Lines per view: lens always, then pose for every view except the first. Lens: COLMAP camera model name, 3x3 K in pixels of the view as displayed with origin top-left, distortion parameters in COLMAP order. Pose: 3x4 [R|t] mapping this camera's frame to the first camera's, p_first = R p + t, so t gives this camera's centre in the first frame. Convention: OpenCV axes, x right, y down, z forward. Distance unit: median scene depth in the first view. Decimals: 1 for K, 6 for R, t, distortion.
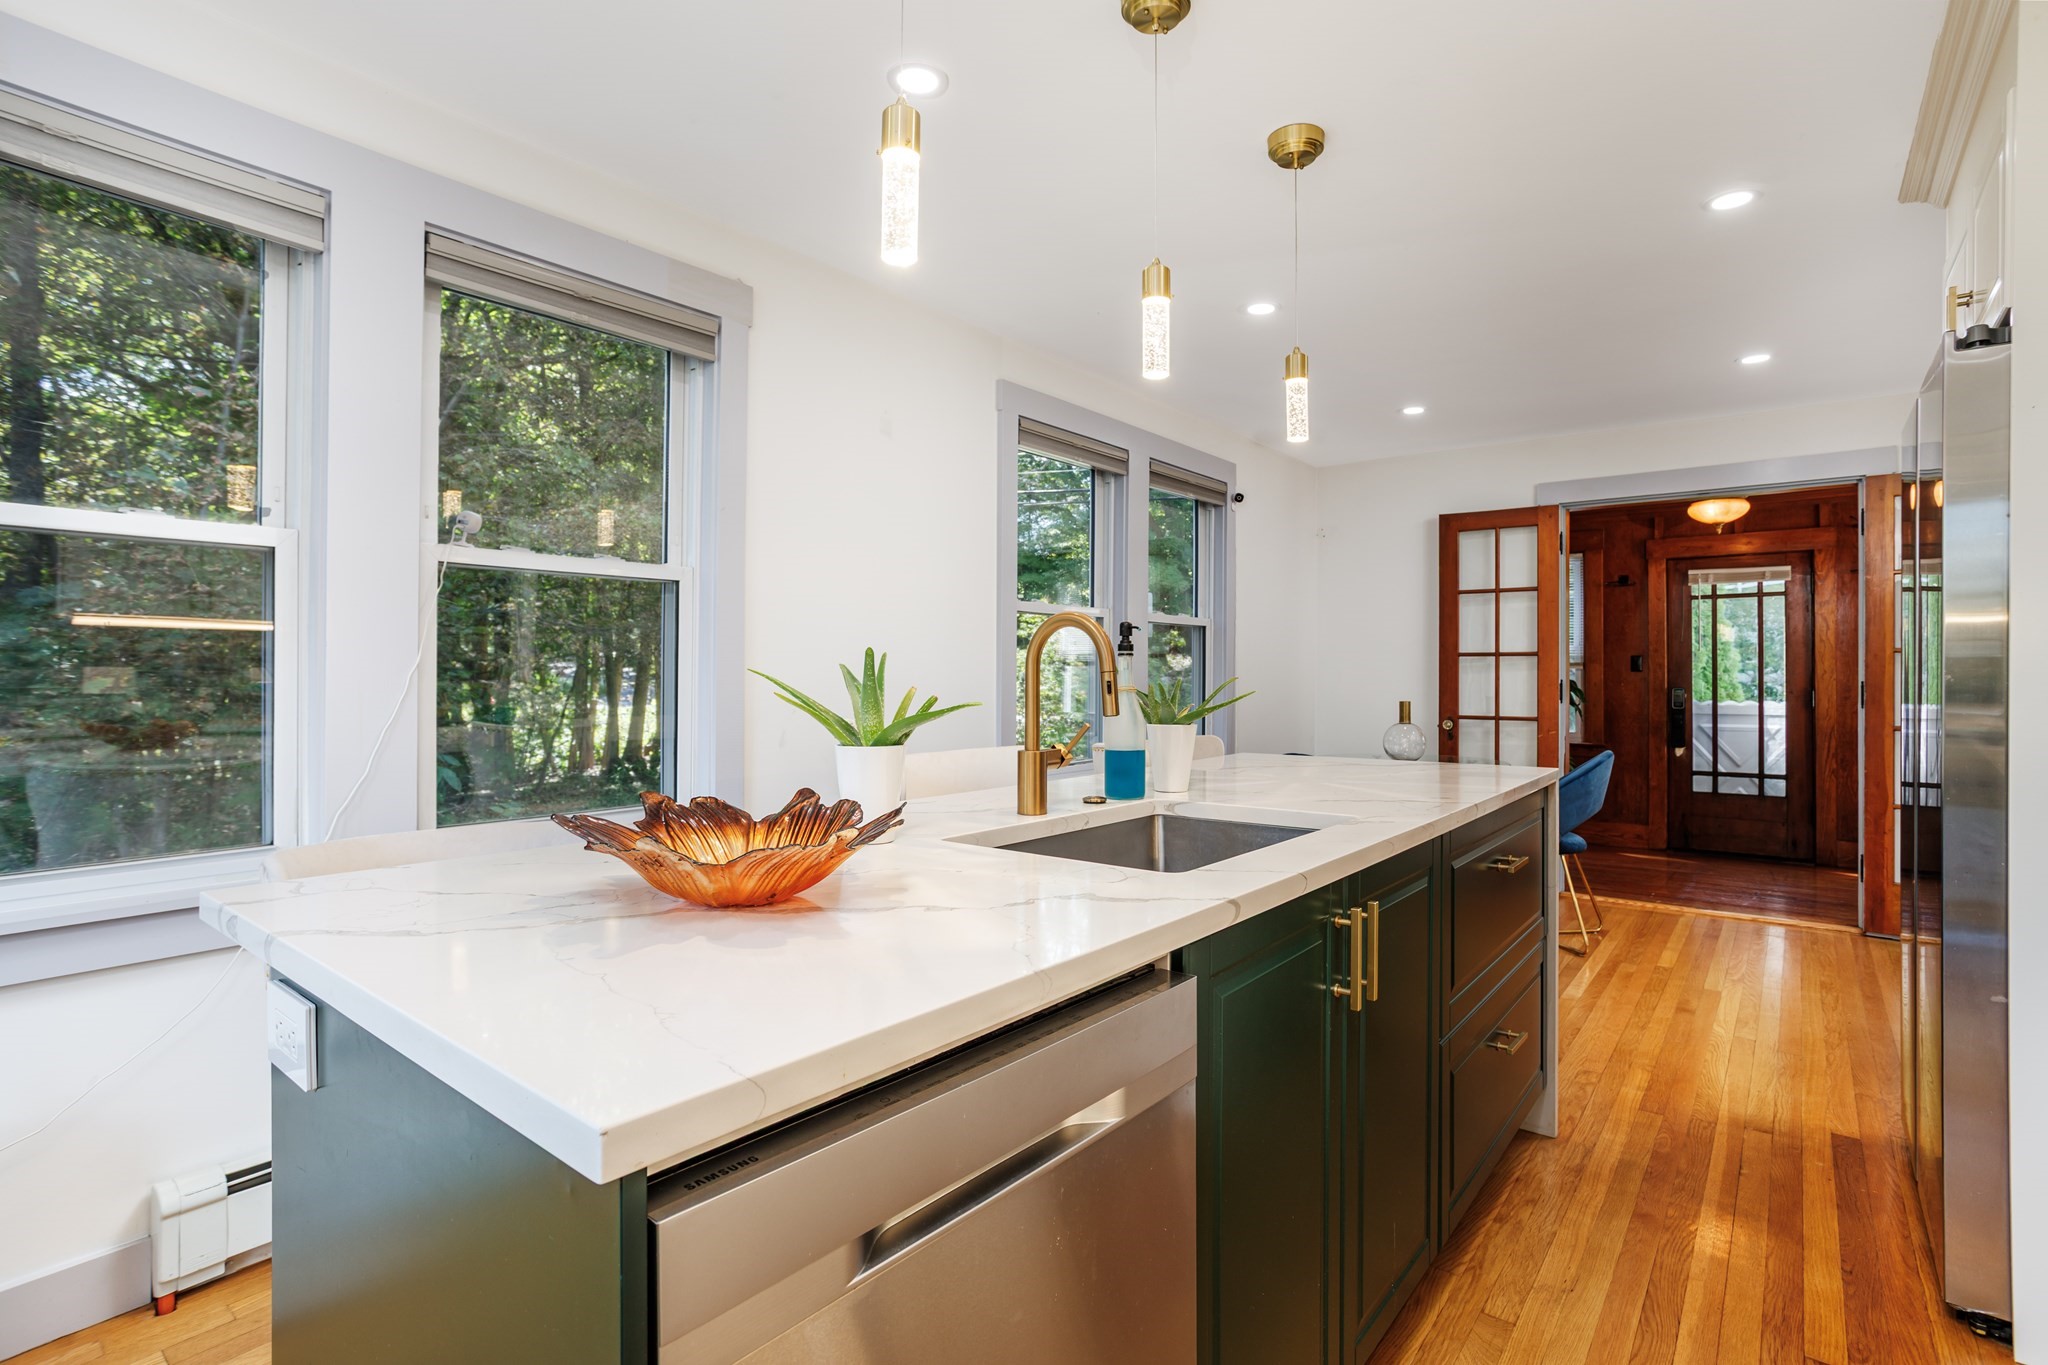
lens RADIAL K [[999.9, 0, 1009.5], [0, 999.9, 673.5], [0, 0, 1]] dist [-0.041795, 0.022703]
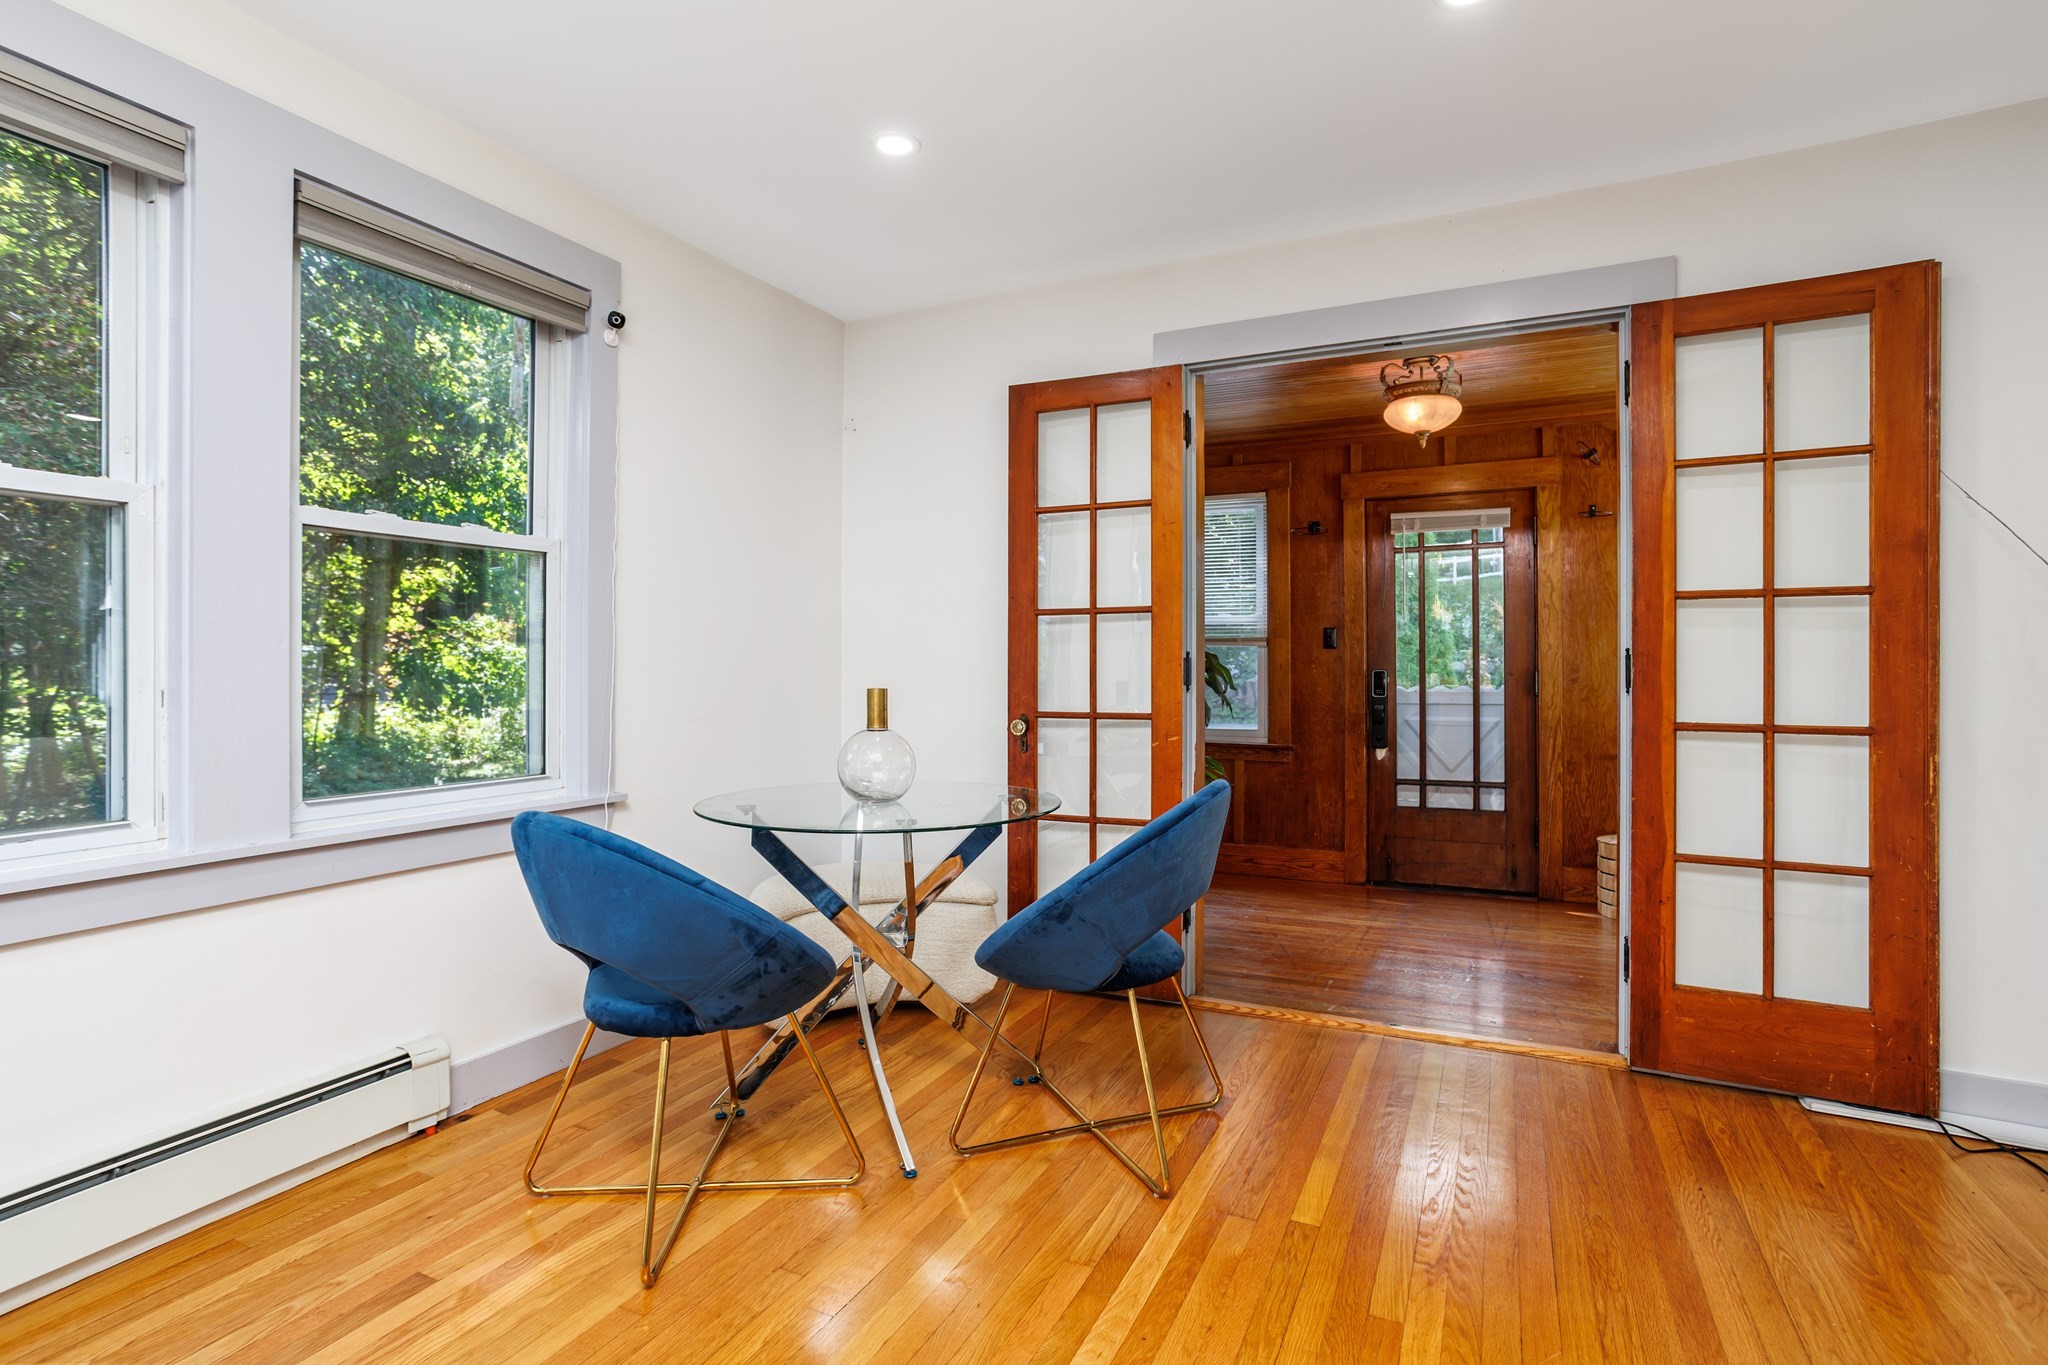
lens RADIAL K [[999.9, 0, 1006.8], [0, 999.9, 674.4], [0, 0, 1]] dist [-0.041795, 0.022703]
pose [[0.977413, -0.005758, 0.211260, 0.252355], [0.004335, 0.999965, 0.007201, 0.012183], [-0.211294, -0.006123, 0.977403, 0.333494]]
